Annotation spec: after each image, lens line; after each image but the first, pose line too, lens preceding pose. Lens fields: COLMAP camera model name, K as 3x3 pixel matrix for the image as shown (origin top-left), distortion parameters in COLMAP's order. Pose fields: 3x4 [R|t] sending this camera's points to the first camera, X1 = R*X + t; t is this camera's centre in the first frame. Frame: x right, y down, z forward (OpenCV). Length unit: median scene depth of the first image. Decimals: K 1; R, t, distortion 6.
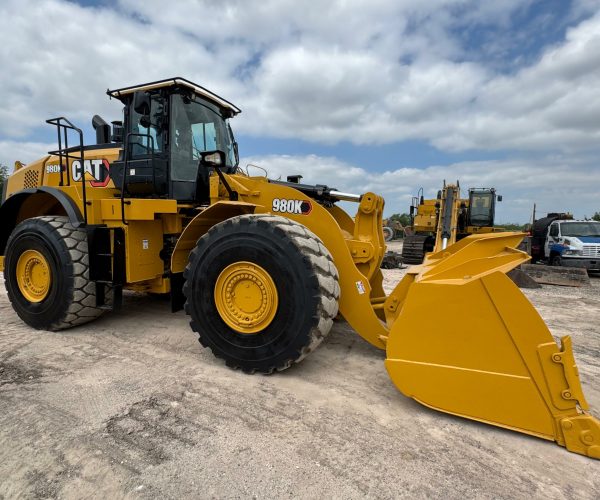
lens RADIAL K [[339.5, 0, 292.6], [0, 339.5, 252.8], [0, 0, 1]] dist [0.010607, 0.000740]
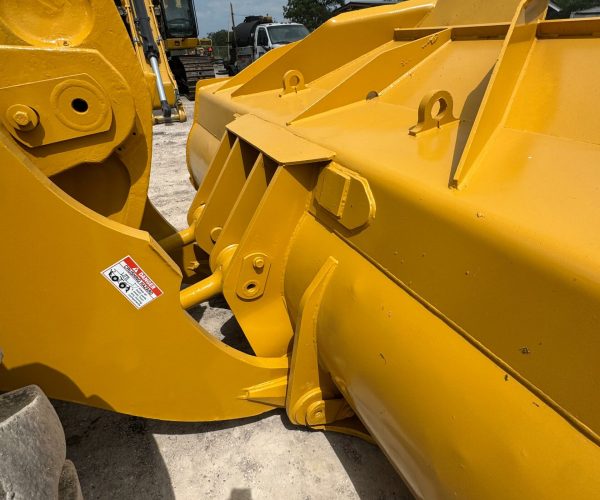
lens RADIAL K [[339.5, 0, 292.6], [0, 339.5, 252.8], [0, 0, 1]] dist [0.010607, 0.000740]
pose [[0.669845, -0.426871, 0.607527, 0.138025], [0.111519, 0.866775, 0.486070, -0.011230], [-0.734078, -0.257841, 0.628209, 0.758343]]
